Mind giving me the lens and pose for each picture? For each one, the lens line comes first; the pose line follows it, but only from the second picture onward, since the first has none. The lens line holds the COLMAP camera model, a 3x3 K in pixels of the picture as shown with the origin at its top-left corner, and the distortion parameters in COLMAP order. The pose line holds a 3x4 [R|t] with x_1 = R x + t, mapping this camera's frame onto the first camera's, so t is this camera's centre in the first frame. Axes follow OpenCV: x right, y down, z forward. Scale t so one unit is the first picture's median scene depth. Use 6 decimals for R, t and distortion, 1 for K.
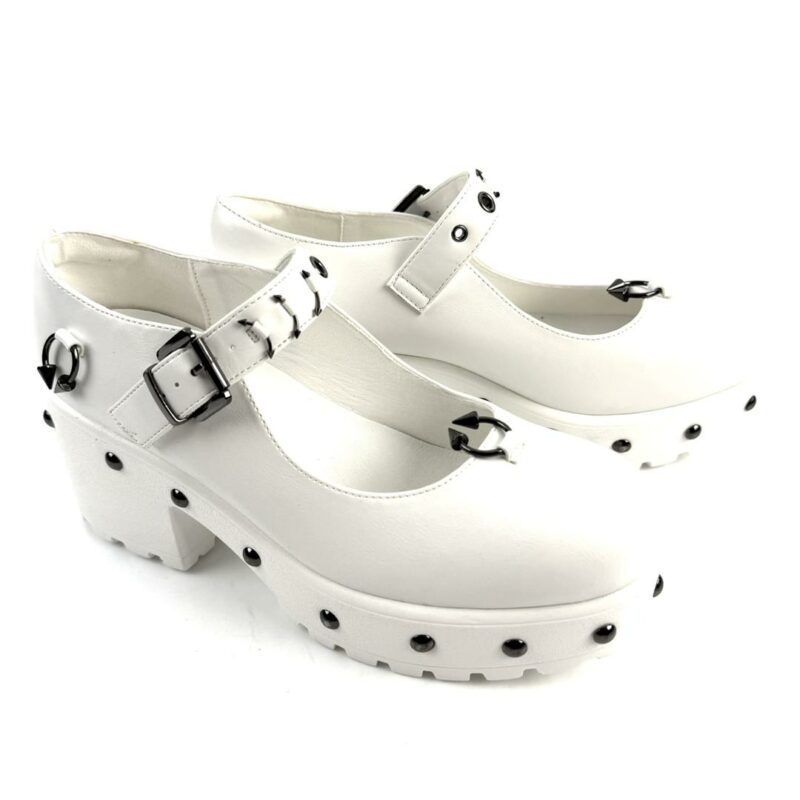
lens RADIAL K [[742.3, 0, 400.9], [0, 742.3, 377.0], [0, 0, 1]] dist [0.094388, -0.004205]
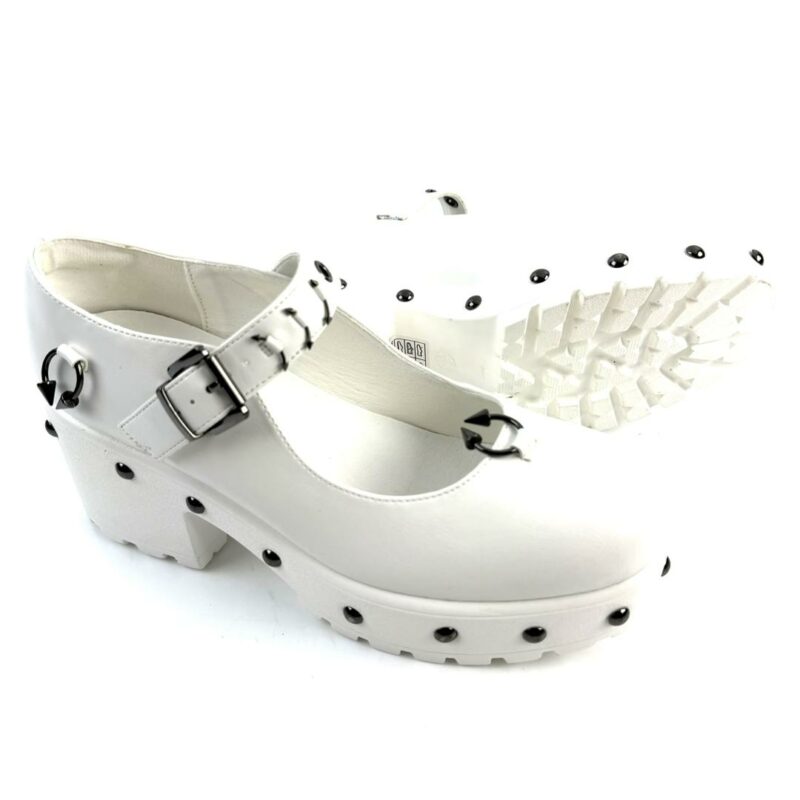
lens RADIAL K [[742.3, 0, 400.9], [0, 742.3, 377.0], [0, 0, 1]] dist [0.094388, -0.004205]
pose [[0.997380, -0.048735, 0.053460, -0.069440], [0.043869, 0.995092, 0.088700, -0.093946], [-0.057520, -0.086122, 0.994623, -0.005015]]
